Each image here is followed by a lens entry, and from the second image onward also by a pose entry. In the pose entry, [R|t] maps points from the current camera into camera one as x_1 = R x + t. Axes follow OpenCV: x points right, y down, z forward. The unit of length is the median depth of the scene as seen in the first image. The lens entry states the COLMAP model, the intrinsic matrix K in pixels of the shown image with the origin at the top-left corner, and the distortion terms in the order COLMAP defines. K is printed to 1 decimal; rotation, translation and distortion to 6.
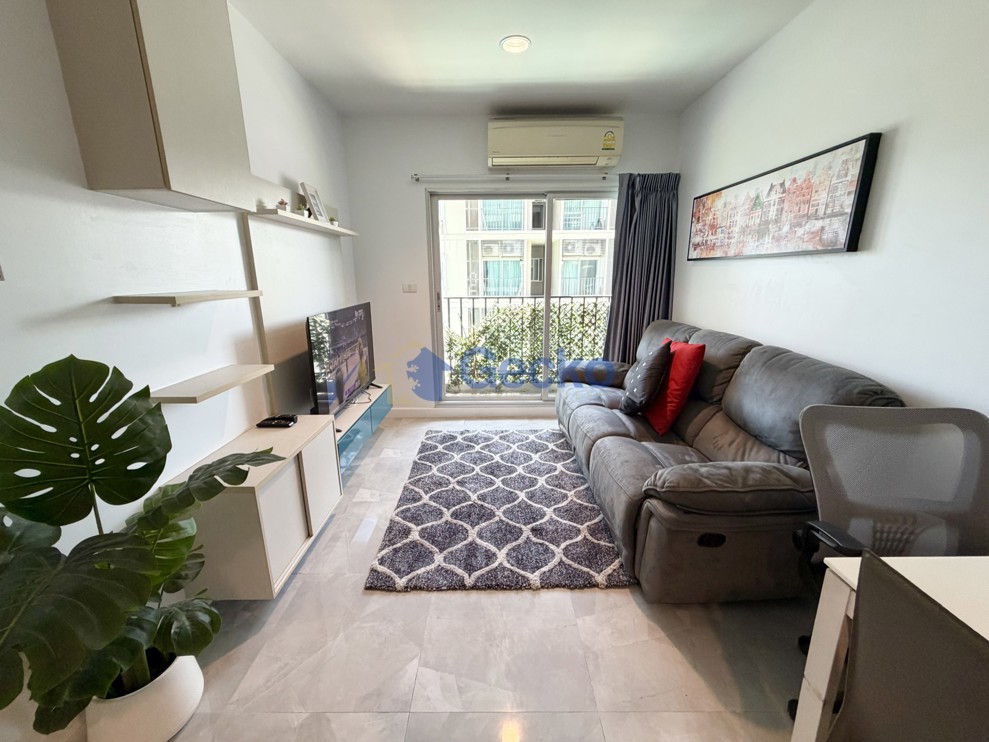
lens RADIAL K [[395.0, 0, 490.8], [0, 395.0, 372.2], [0, 0, 1]] dist [-0.003360, 0.000012]
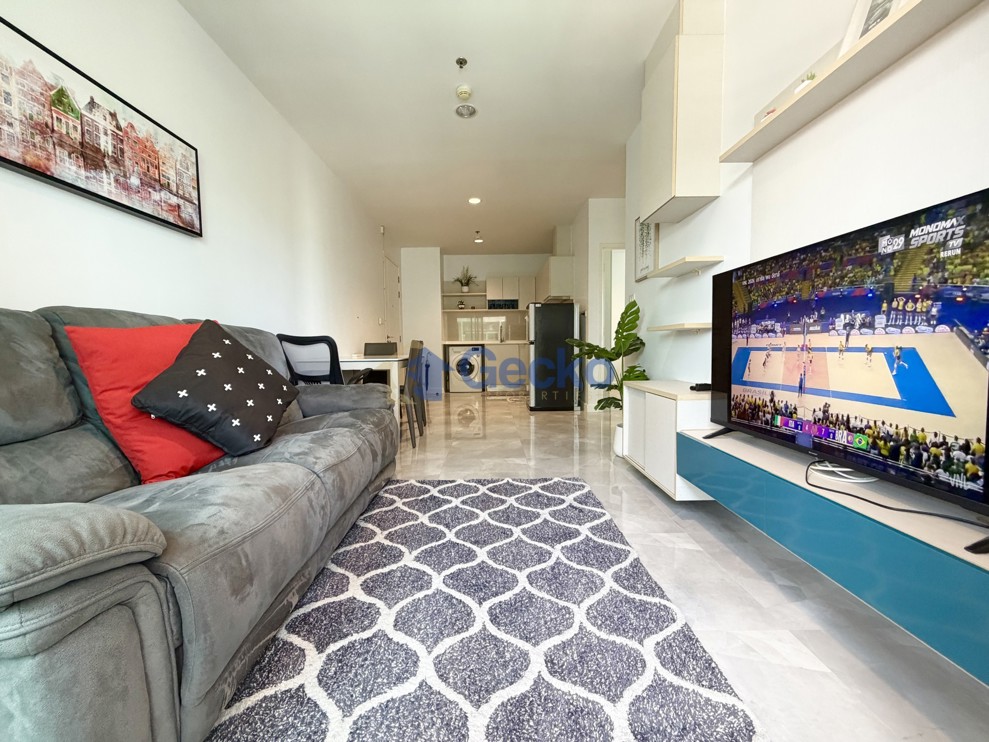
lens RADIAL K [[395.0, 0, 494.2], [0, 395.0, 370.4], [0, 0, 1]] dist [-0.003360, 0.000012]
pose [[-0.999693, 0.020791, -0.013479, 0.004205], [0.015754, 0.953214, 0.301886, -0.209391], [0.019124, 0.301581, -0.953249, 1.837507]]
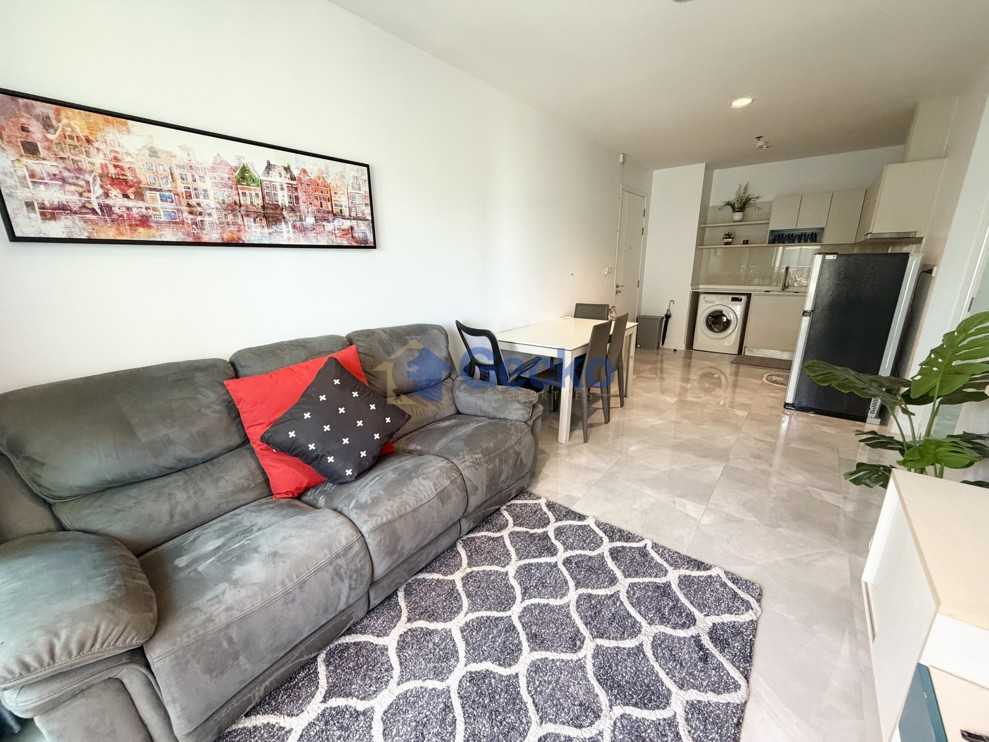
lens RADIAL K [[395.0, 0, 488.4], [0, 395.0, 372.5], [0, 0, 1]] dist [-0.003360, 0.000012]
pose [[-0.783463, -0.150448, 0.602952, -0.247763], [0.169806, 0.881500, 0.440594, -0.368543], [-0.597789, 0.447574, -0.665075, 1.485859]]
